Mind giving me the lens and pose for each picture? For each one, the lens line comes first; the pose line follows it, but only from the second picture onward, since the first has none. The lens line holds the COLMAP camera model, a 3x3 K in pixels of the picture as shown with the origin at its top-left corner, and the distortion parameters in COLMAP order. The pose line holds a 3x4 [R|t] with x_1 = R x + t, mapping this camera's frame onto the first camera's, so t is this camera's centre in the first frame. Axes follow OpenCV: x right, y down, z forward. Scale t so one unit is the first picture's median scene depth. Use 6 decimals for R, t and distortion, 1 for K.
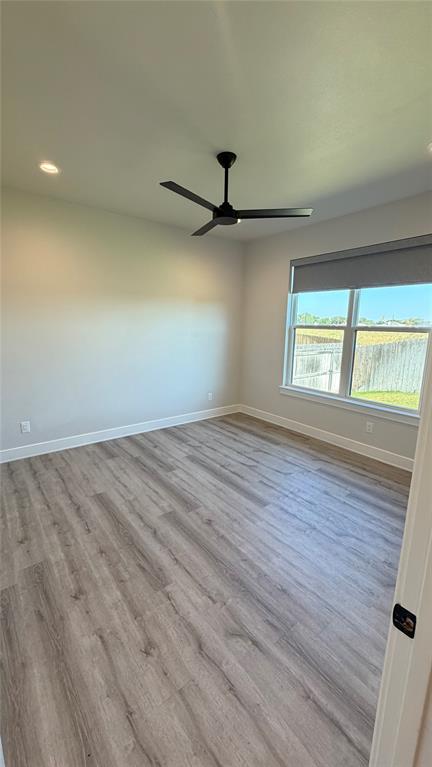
lens RADIAL K [[306.3, 0, 217.4], [0, 306.3, 388.5], [0, 0, 1]] dist [0.000892, -0.000129]
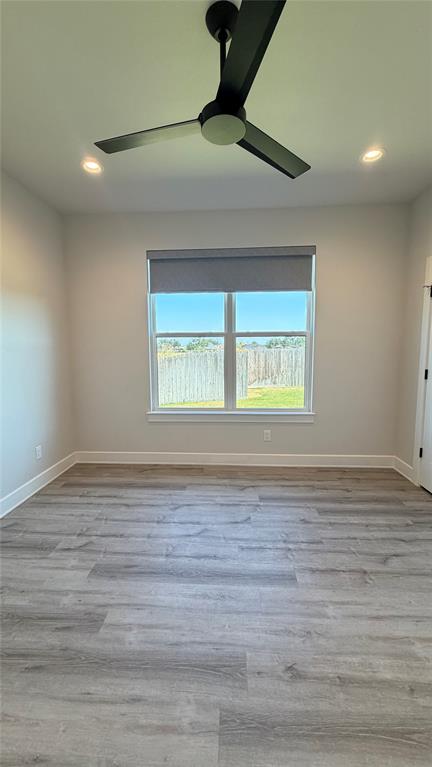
lens RADIAL K [[306.3, 0, 217.2], [0, 306.3, 384.7], [0, 0, 1]] dist [0.000892, -0.000129]
pose [[0.658489, -0.111566, 0.744275, -0.296772], [0.175709, 0.984411, -0.007894, -0.048201], [-0.731791, 0.135973, 0.667827, 0.440406]]
